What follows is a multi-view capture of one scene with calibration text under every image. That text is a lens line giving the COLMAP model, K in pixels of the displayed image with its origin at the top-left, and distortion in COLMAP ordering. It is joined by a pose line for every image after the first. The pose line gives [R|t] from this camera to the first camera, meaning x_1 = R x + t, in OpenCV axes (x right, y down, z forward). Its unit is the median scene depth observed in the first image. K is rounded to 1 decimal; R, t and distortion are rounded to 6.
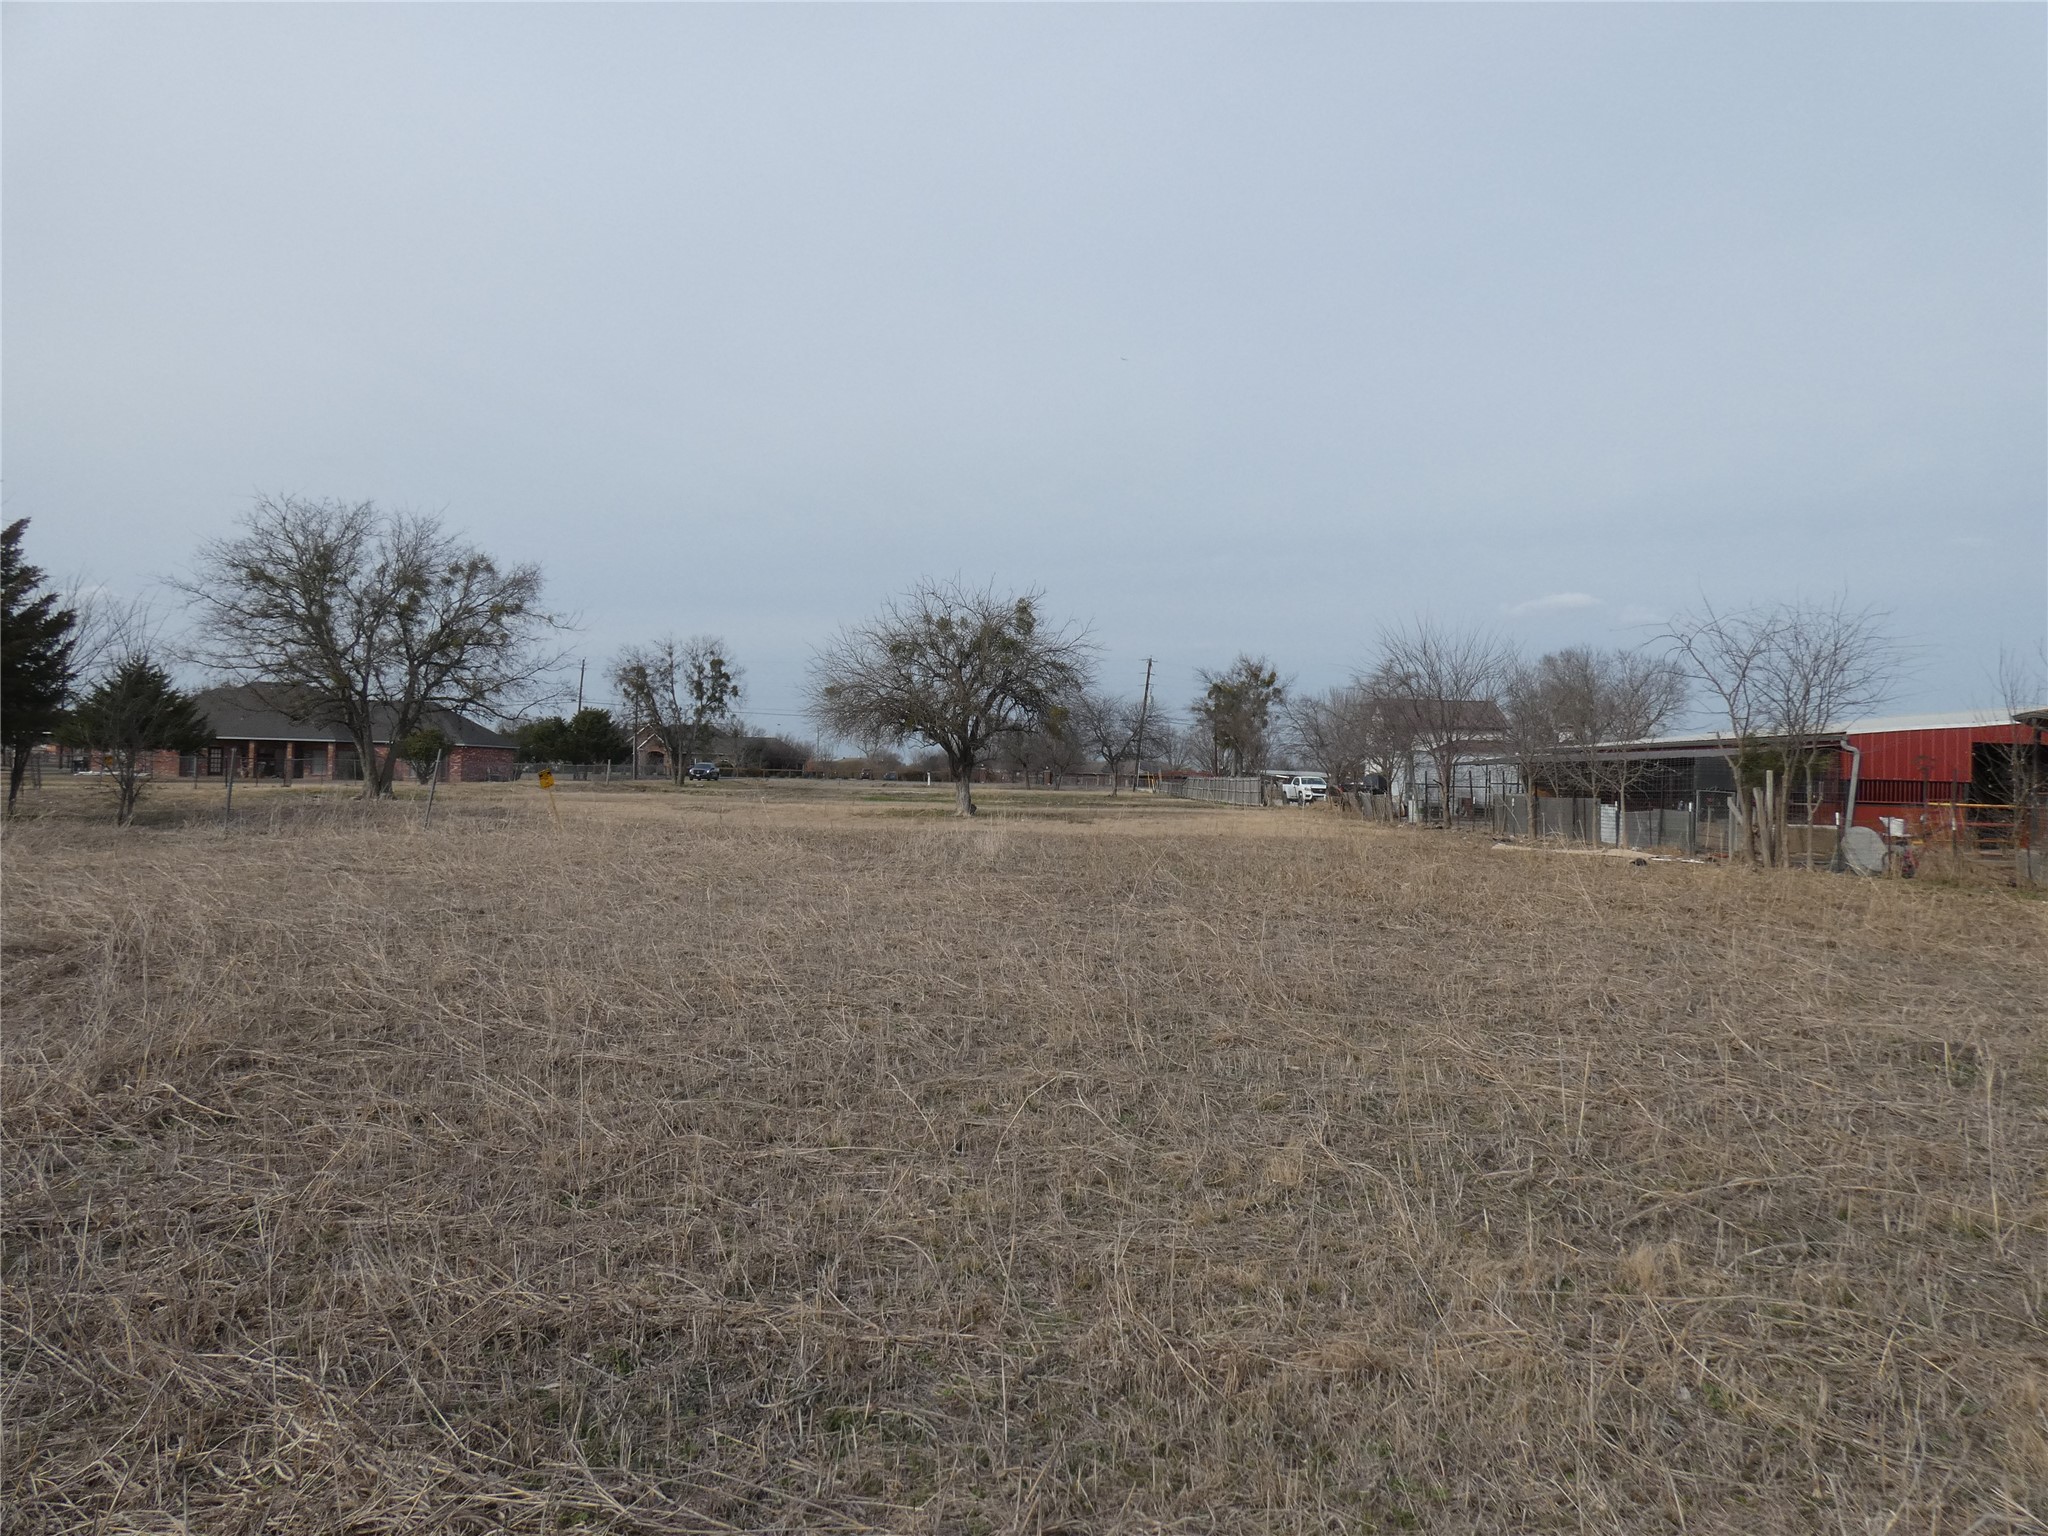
lens RADIAL K [[1212.3, 0, 995.4], [0, 1212.3, 765.6], [0, 0, 1]] dist [0.000075, 0.019636]
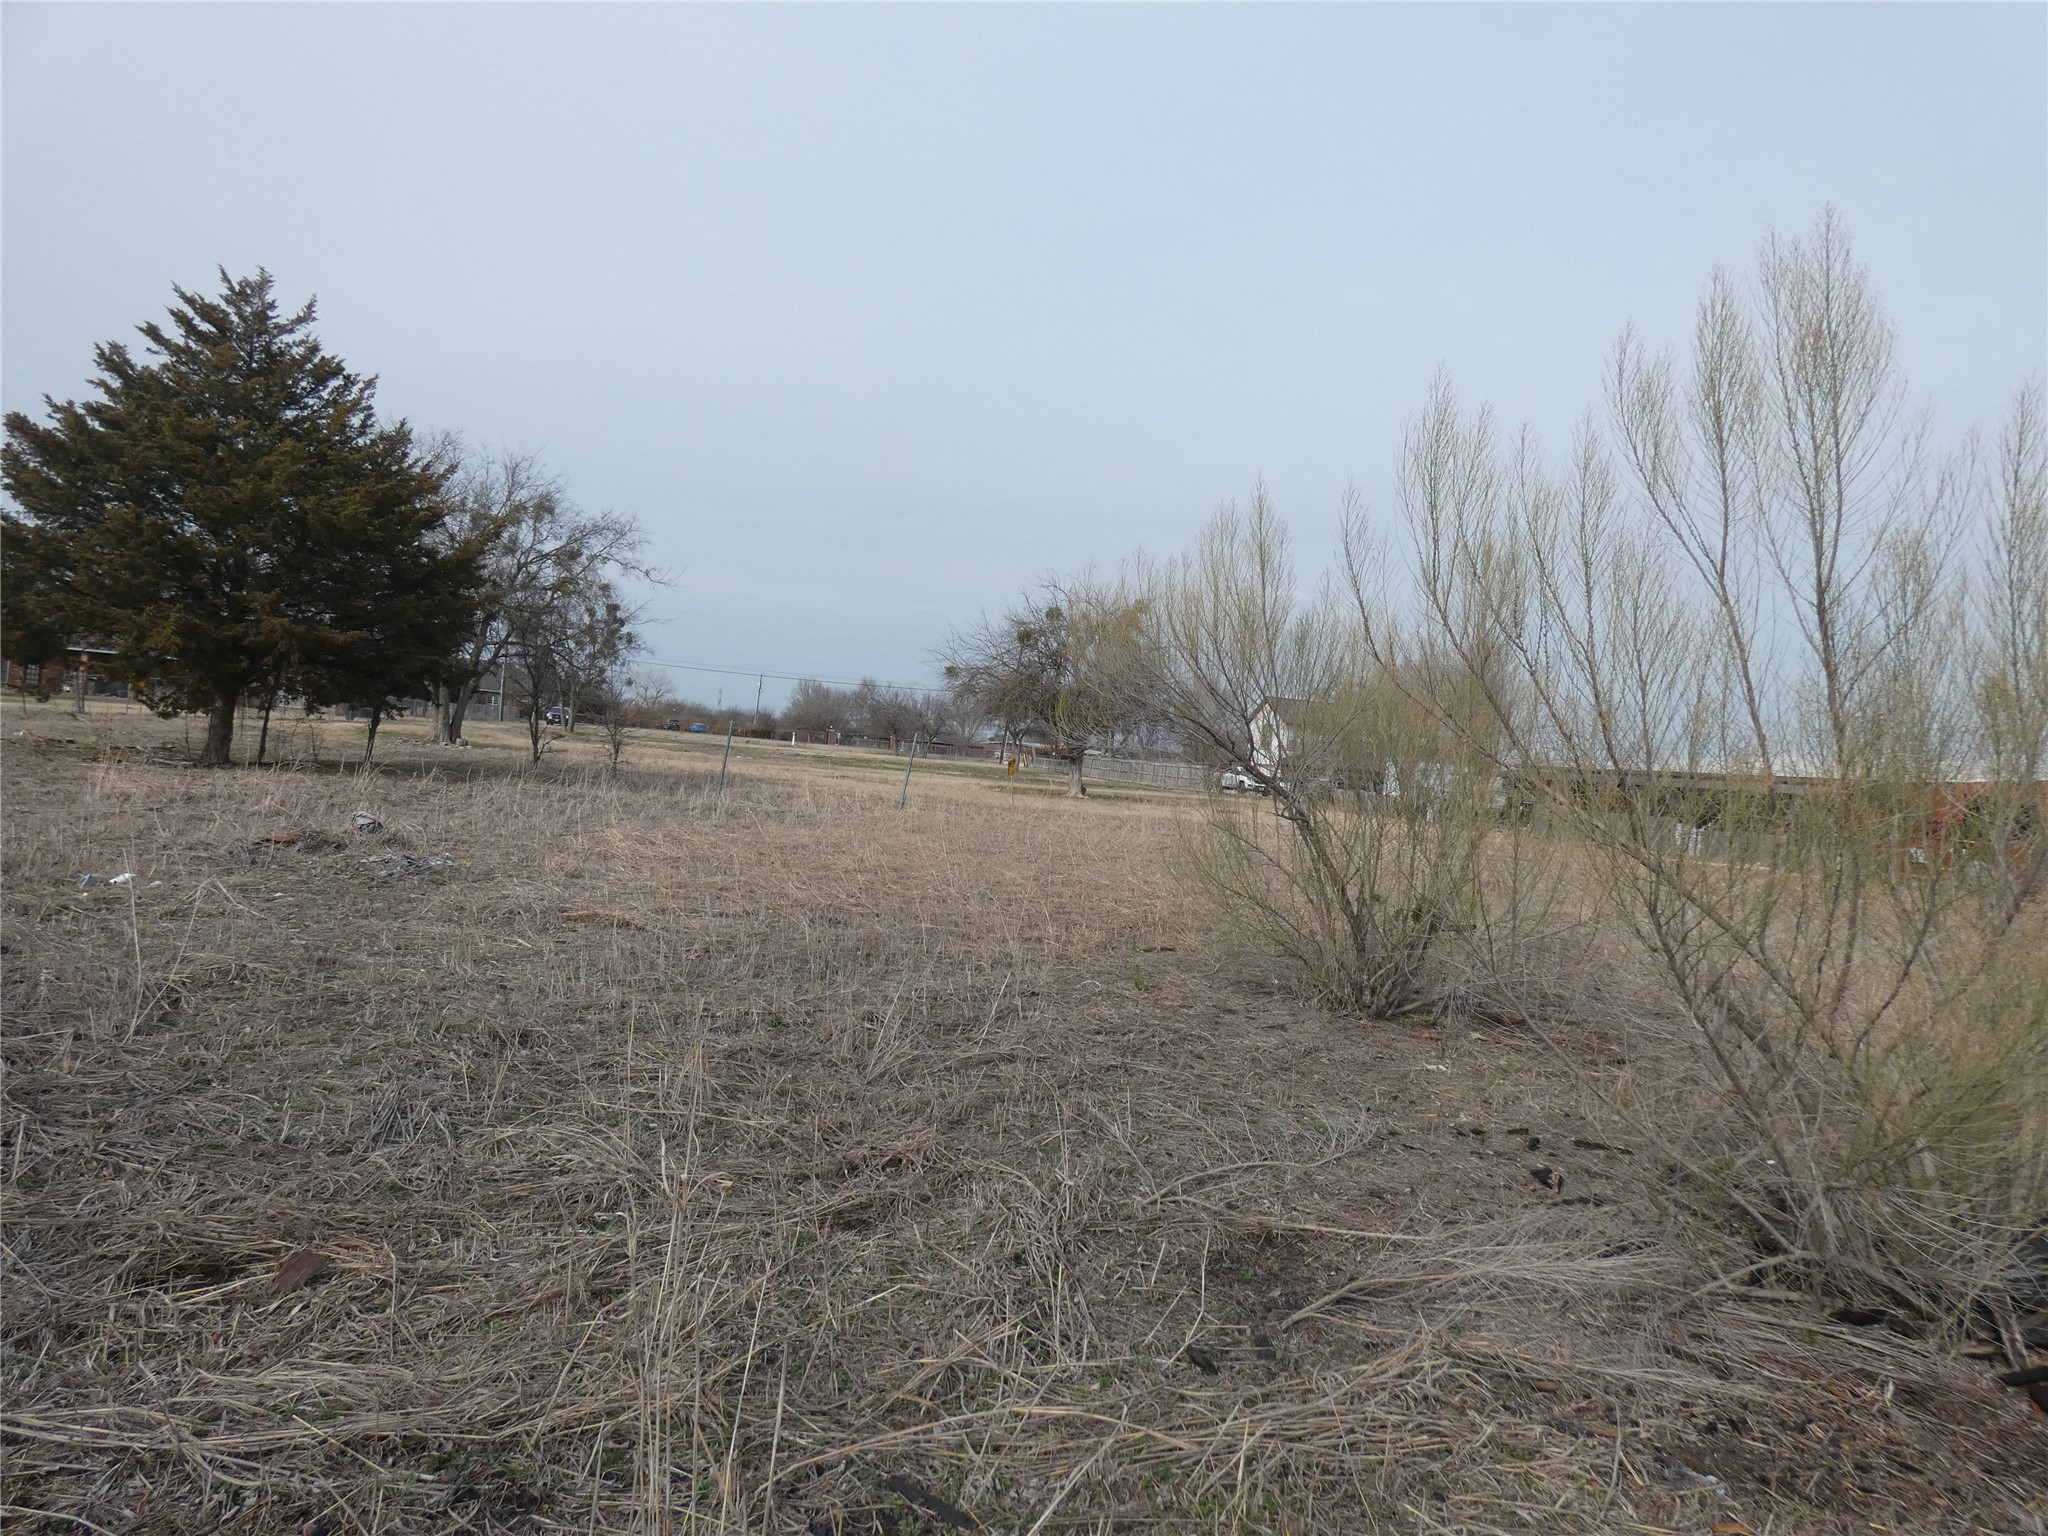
lens RADIAL K [[1201.6, 0, 1024.0], [0, 1201.6, 768.0], [0, 0, 1]] dist [-0.006334, 0.001692]
pose [[0.972789, 0.060480, 0.223658, -0.537771], [-0.067666, 0.997405, 0.024599, -0.013151], [-0.221590, -0.039064, 0.974357, -0.044640]]
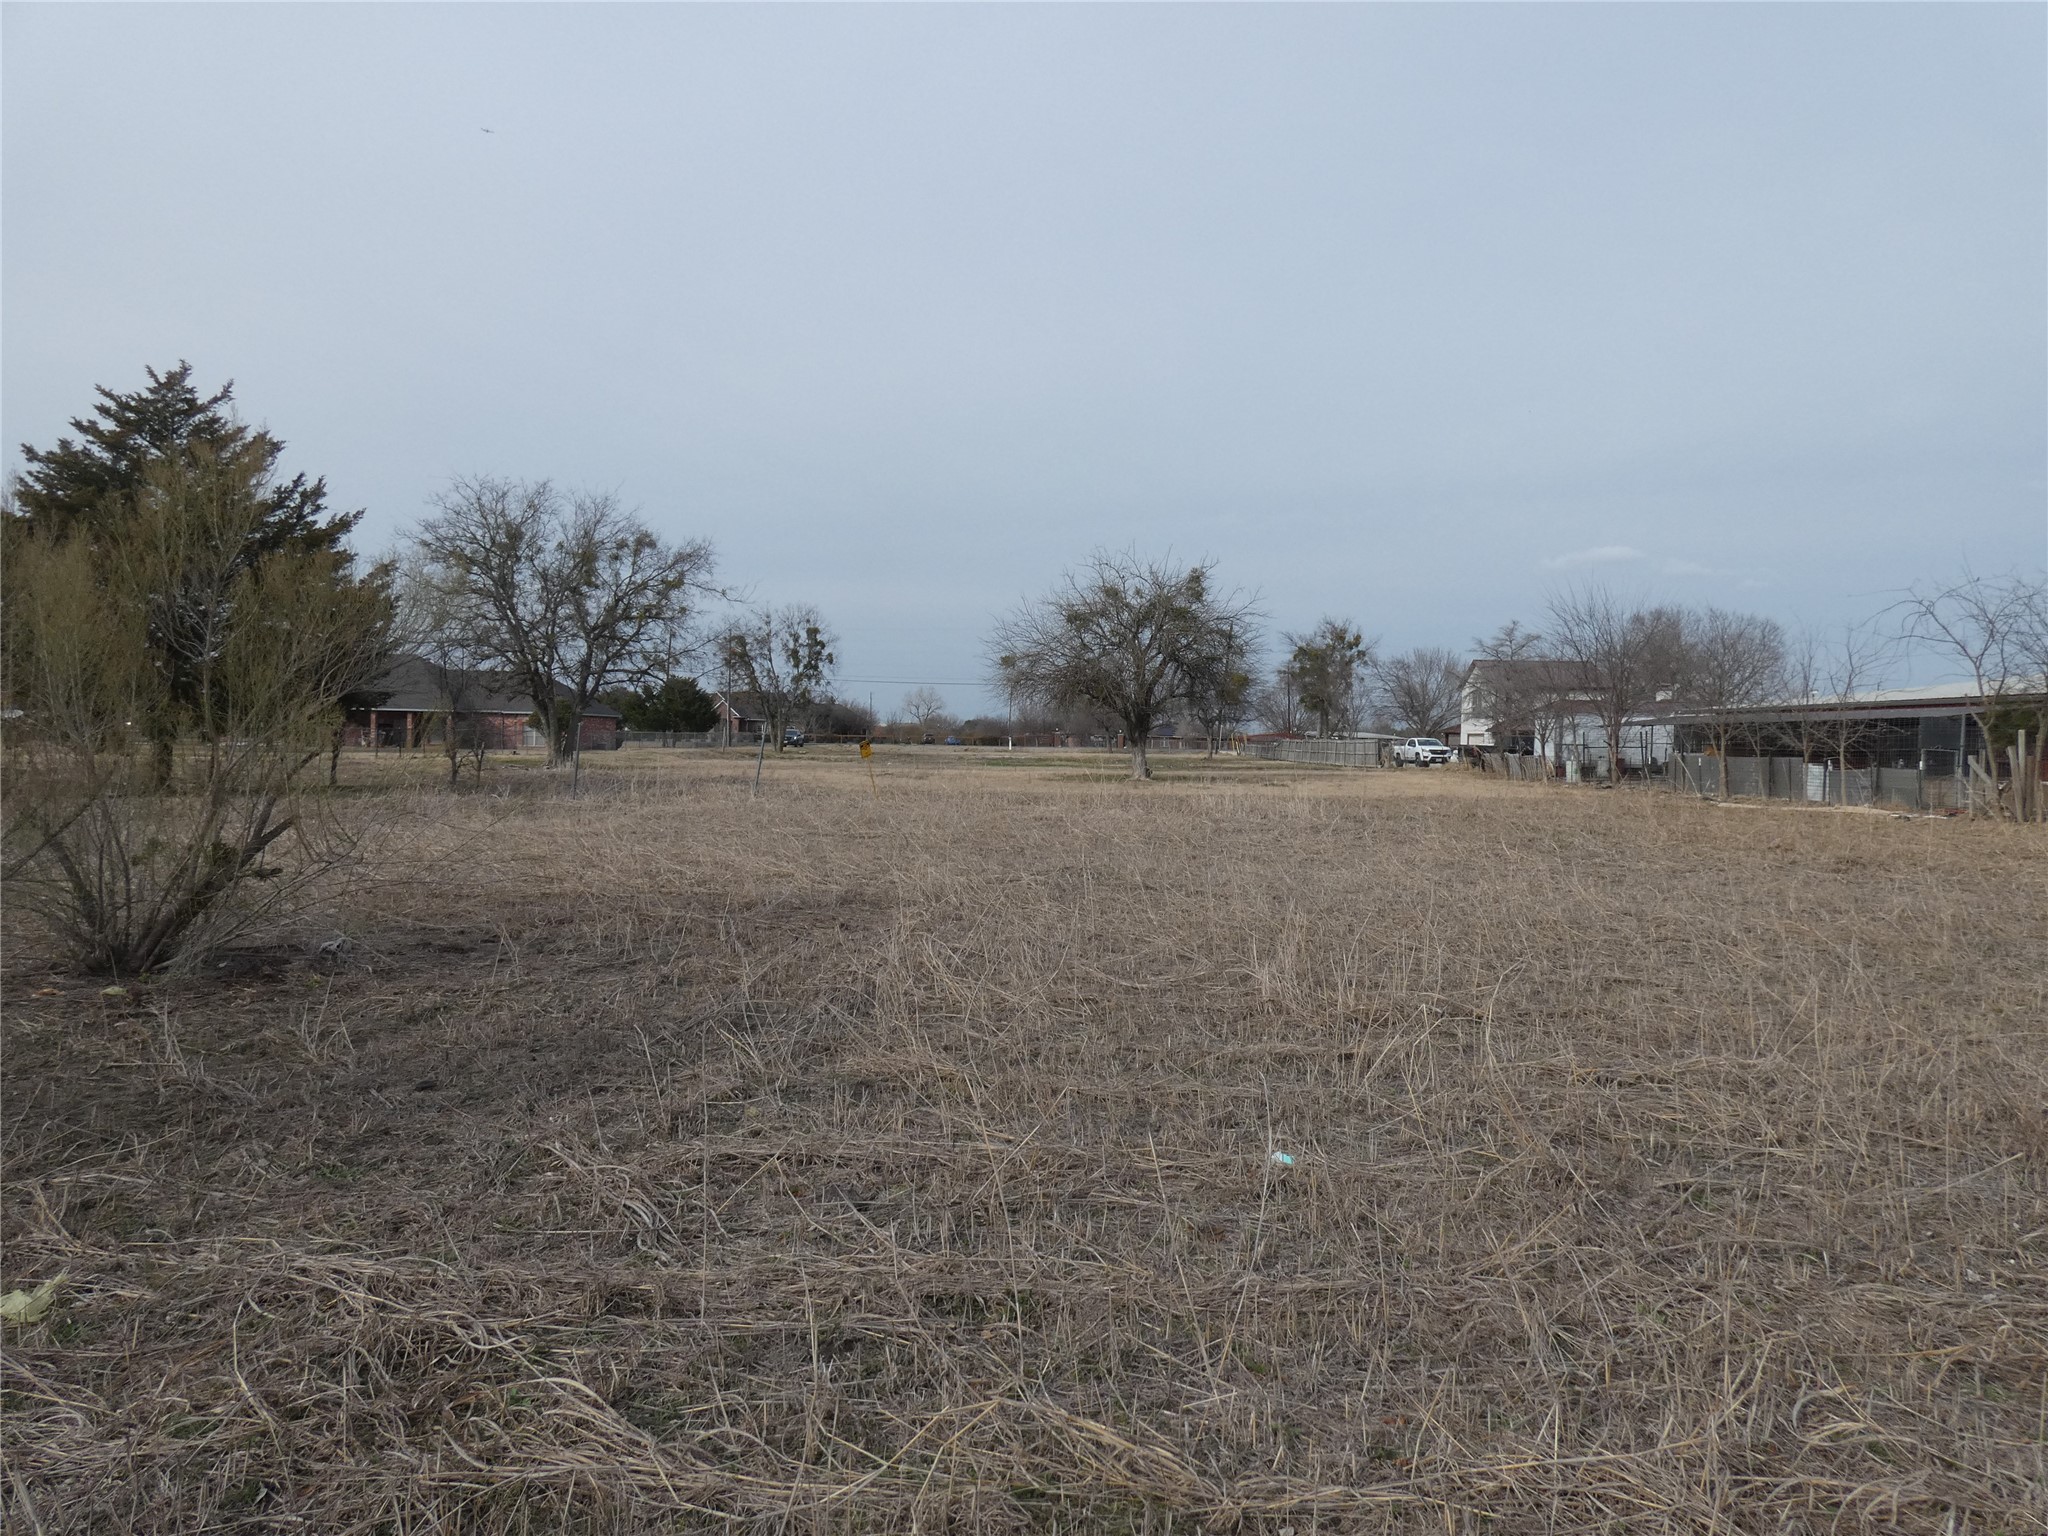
lens RADIAL K [[1215.1, 0, 1022.4], [0, 1215.1, 734.4], [0, 0, 1]] dist [0.003458, 0.000484]
pose [[0.999876, -0.009368, -0.012636, -0.195594], [0.009419, 0.999948, 0.003990, -0.003882], [0.012598, -0.004108, 0.999912, -0.058085]]
